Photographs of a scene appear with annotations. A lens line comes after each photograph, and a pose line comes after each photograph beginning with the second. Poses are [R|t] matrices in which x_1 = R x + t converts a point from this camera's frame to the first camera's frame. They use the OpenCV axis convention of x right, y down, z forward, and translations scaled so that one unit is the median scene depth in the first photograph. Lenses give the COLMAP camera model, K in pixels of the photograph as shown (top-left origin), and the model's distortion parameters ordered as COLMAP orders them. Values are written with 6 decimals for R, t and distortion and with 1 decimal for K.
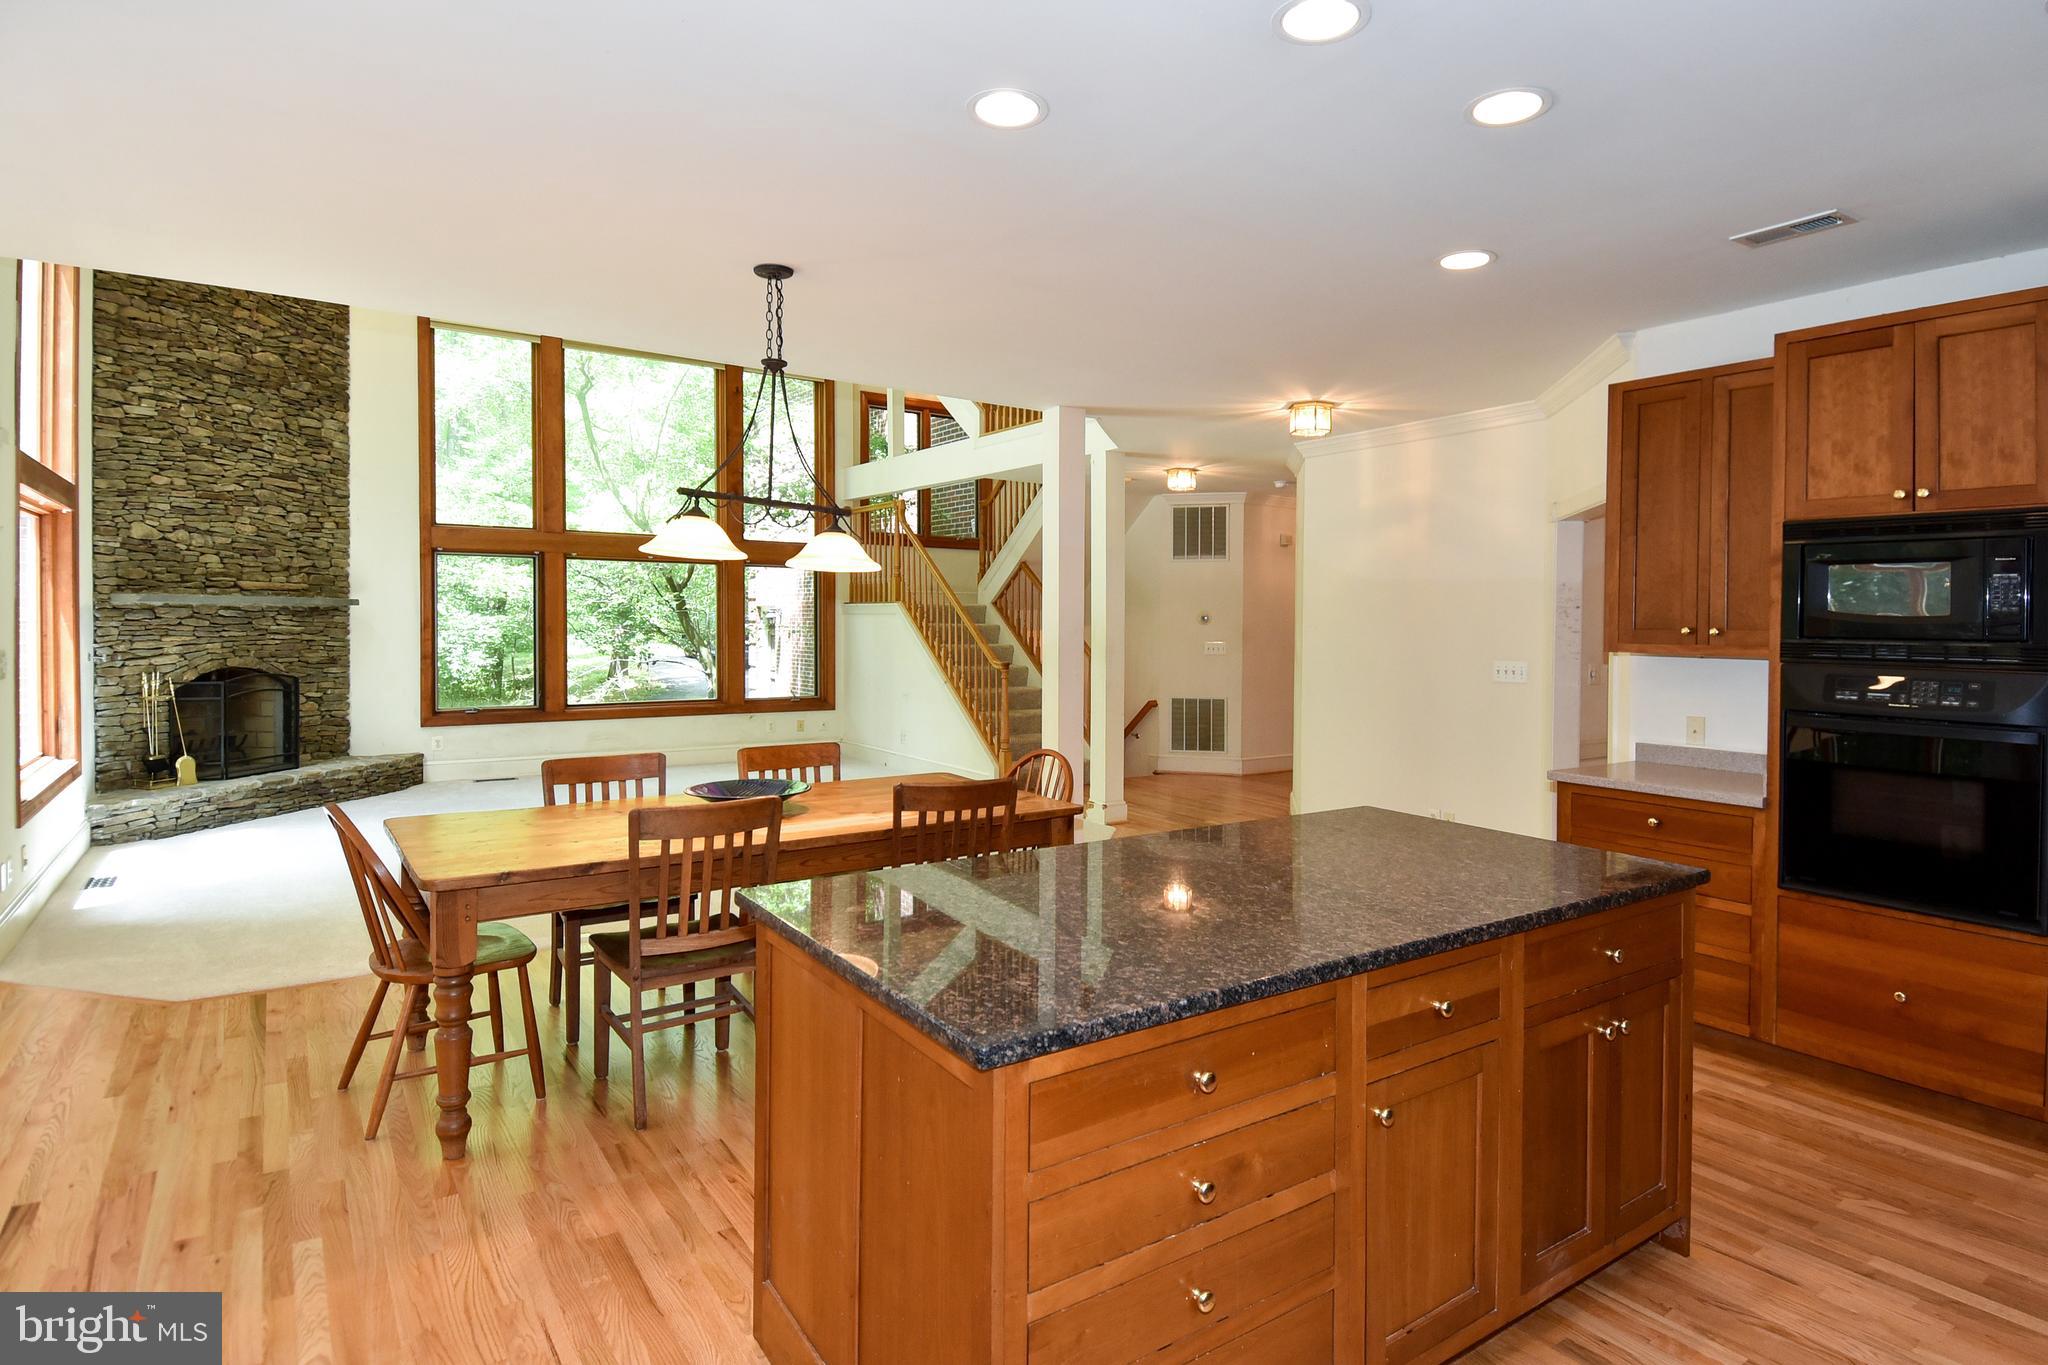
lens RADIAL K [[1133.1, 0, 1051.3], [0, 1133.1, 665.8], [0, 0, 1]] dist [0.024324, -0.029745]
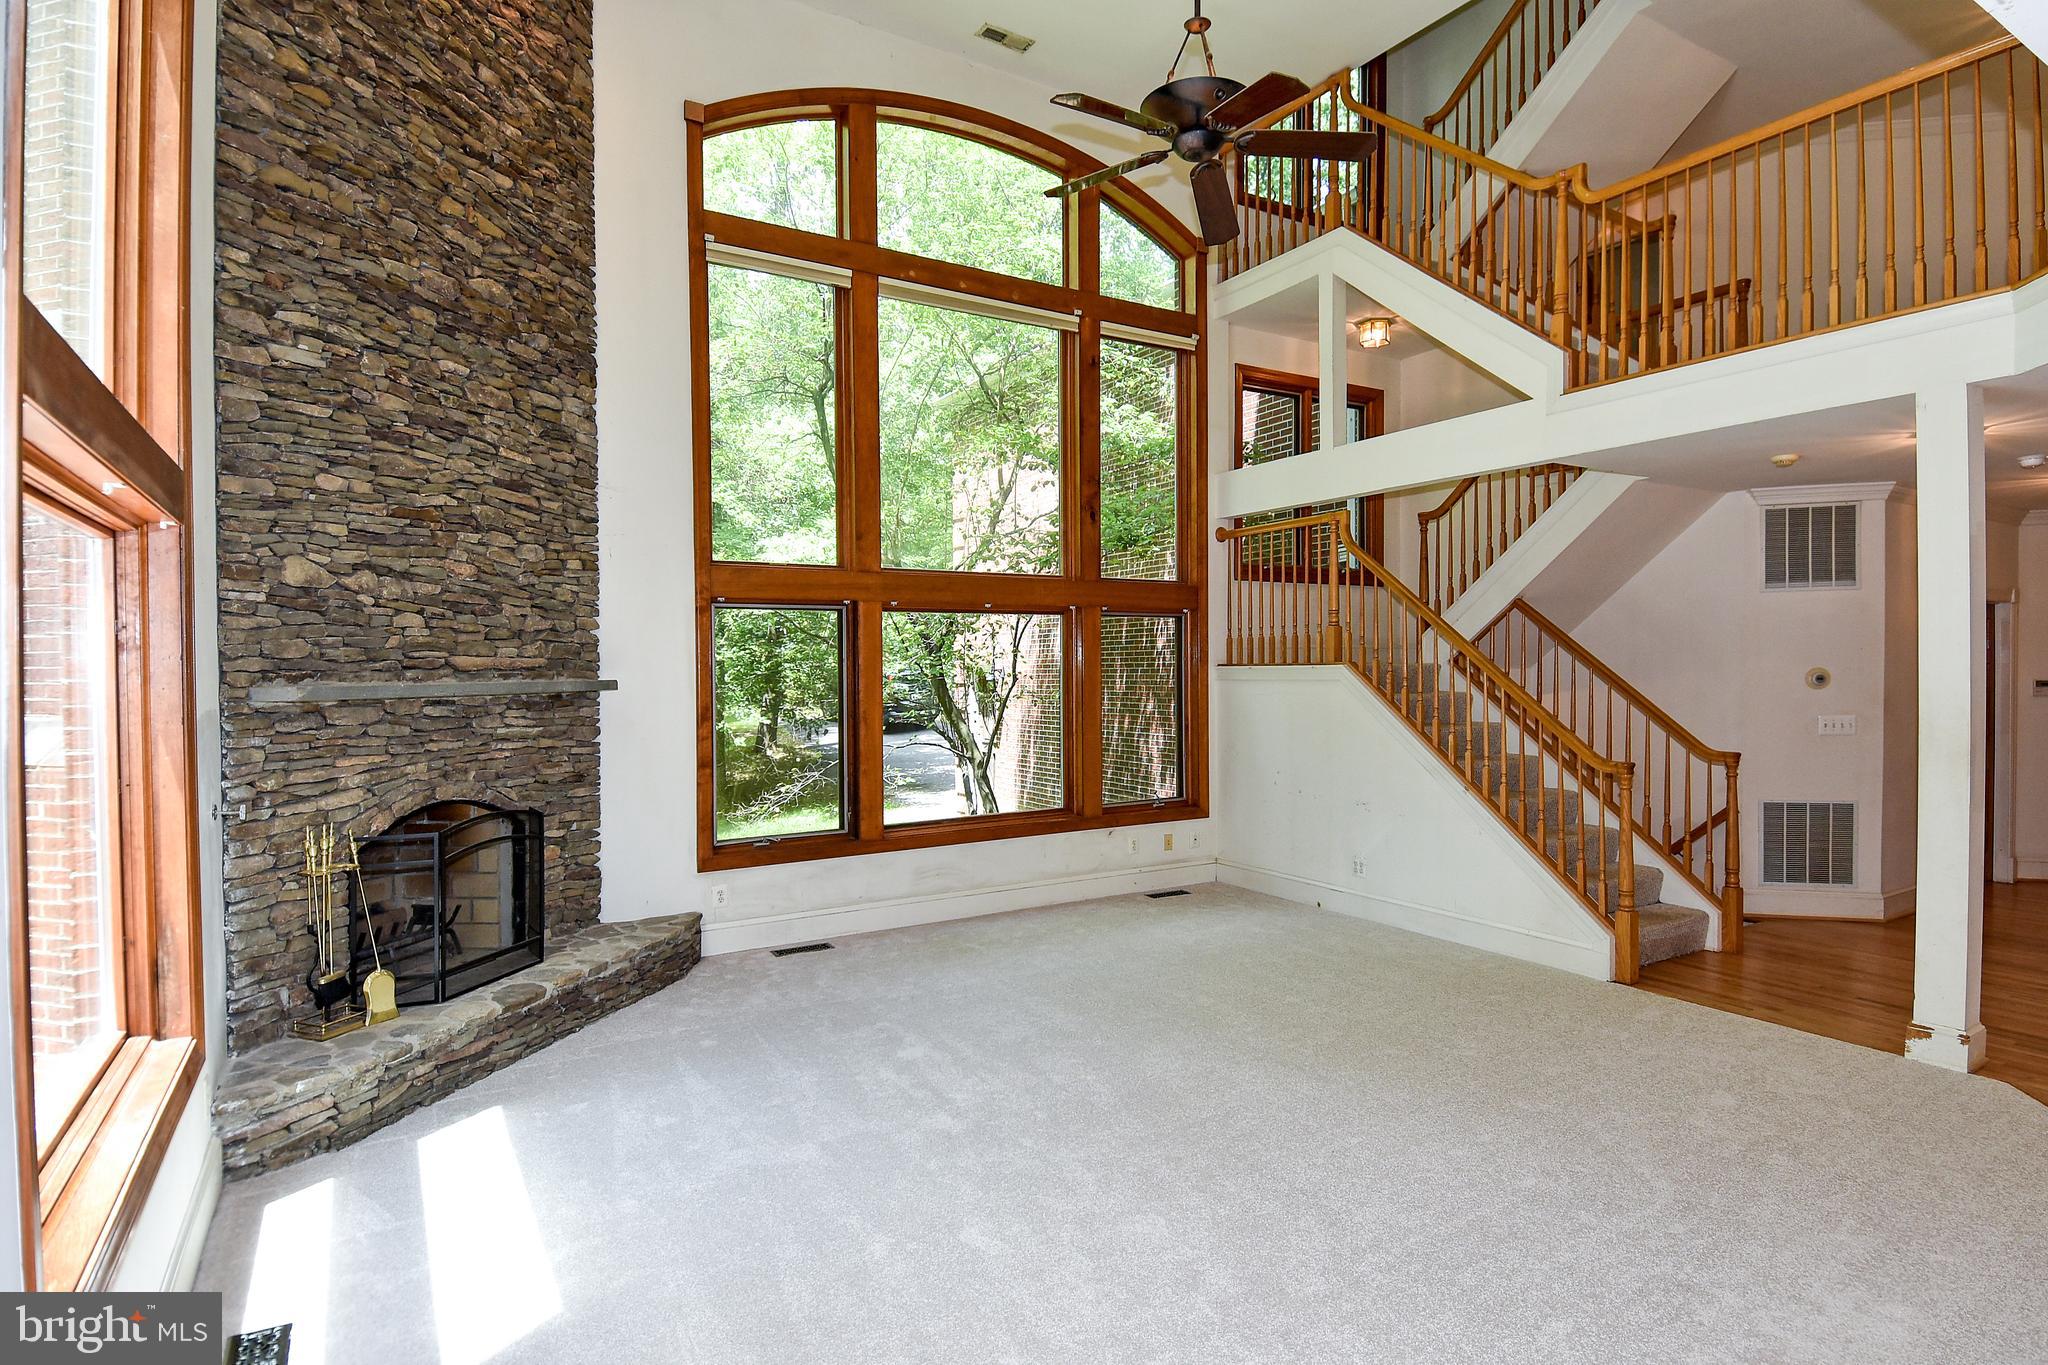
lens RADIAL K [[1133.1, 0, 1036.2], [0, 1133.1, 702.5], [0, 0, 1]] dist [0.024324, -0.029745]
pose [[0.997164, -0.018036, -0.073061, -0.369740], [0.017208, 0.999780, -0.011953, -0.038626], [0.073261, 0.010662, 0.997256, 0.432882]]
